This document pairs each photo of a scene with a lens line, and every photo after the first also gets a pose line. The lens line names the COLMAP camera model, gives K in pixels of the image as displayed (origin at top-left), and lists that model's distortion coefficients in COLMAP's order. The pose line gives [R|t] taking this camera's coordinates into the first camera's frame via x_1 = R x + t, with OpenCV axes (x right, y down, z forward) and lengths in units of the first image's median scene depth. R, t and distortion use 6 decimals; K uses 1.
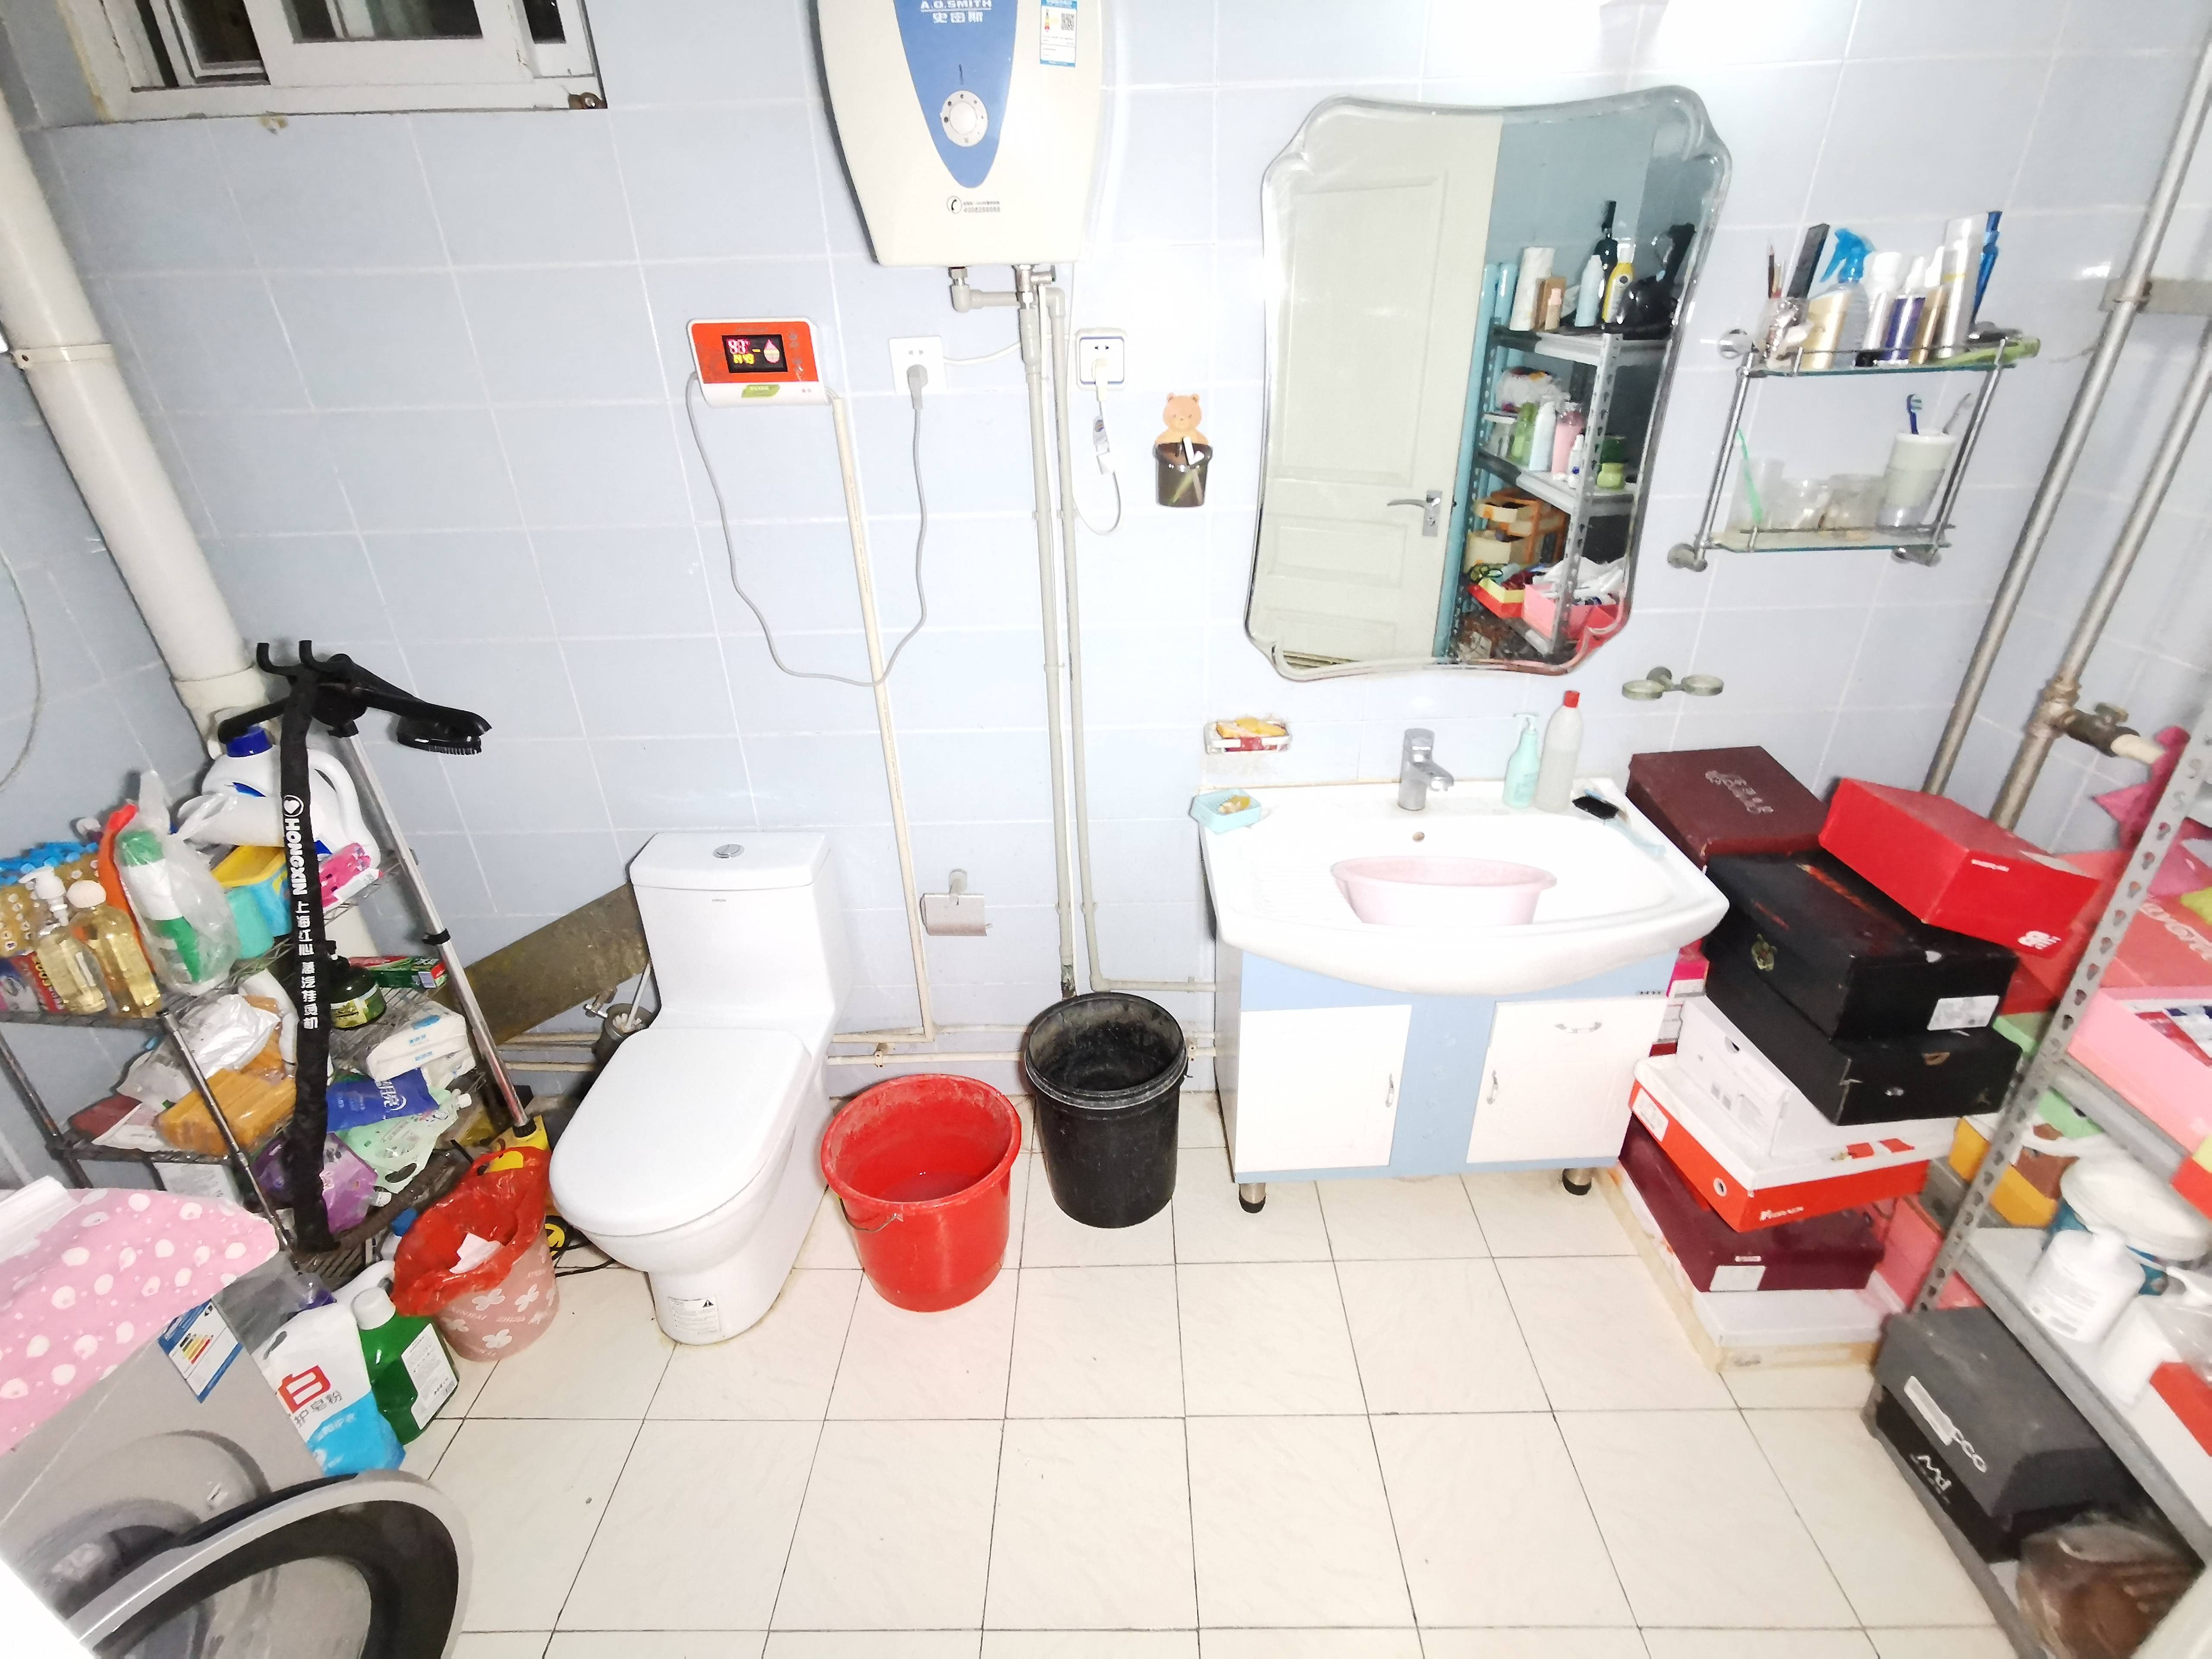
lens RADIAL K [[1019.8, 0, 1106.0], [0, 1019.8, 829.5], [0, 0, 1]] dist [-0.014255, 0.009254]
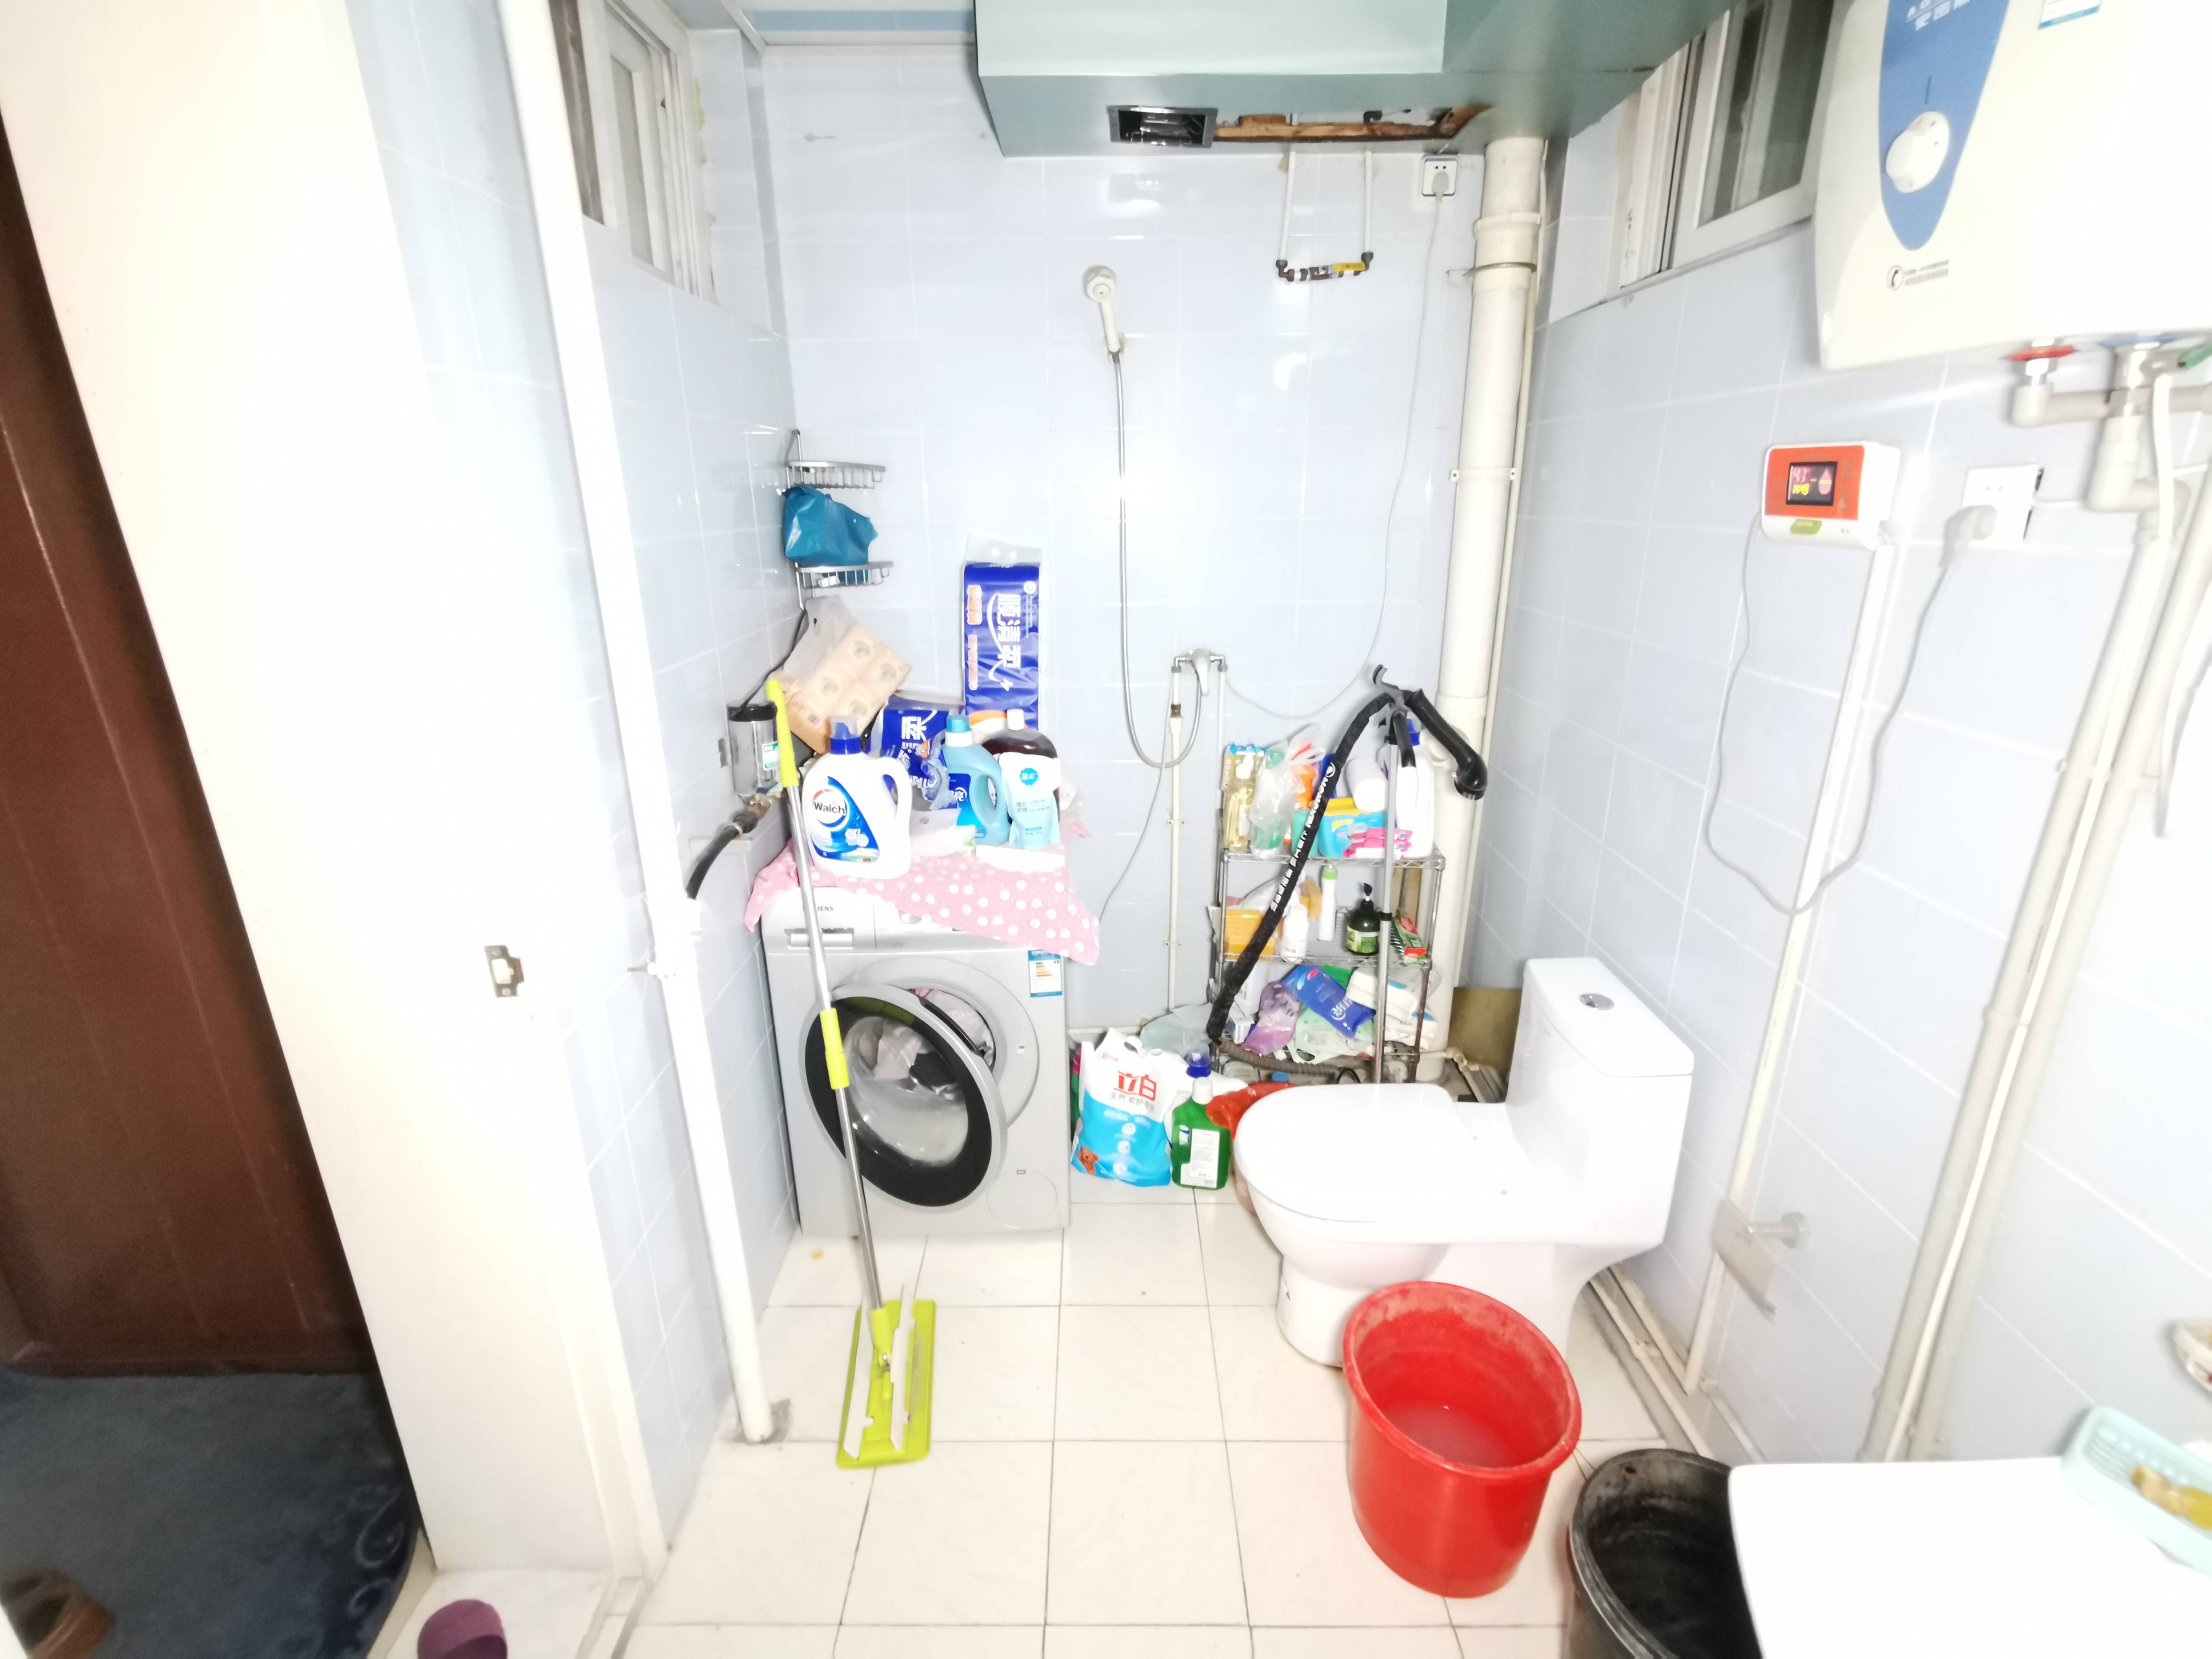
lens RADIAL K [[1019.8, 0, 1106.0], [0, 1019.8, 829.5], [0, 0, 1]] dist [-0.014255, 0.009254]
pose [[0.001306, 0.340530, -0.940233, 0.525644], [-0.454154, 0.837877, 0.302828, -0.222362], [0.890922, 0.426615, 0.155748, 0.481432]]
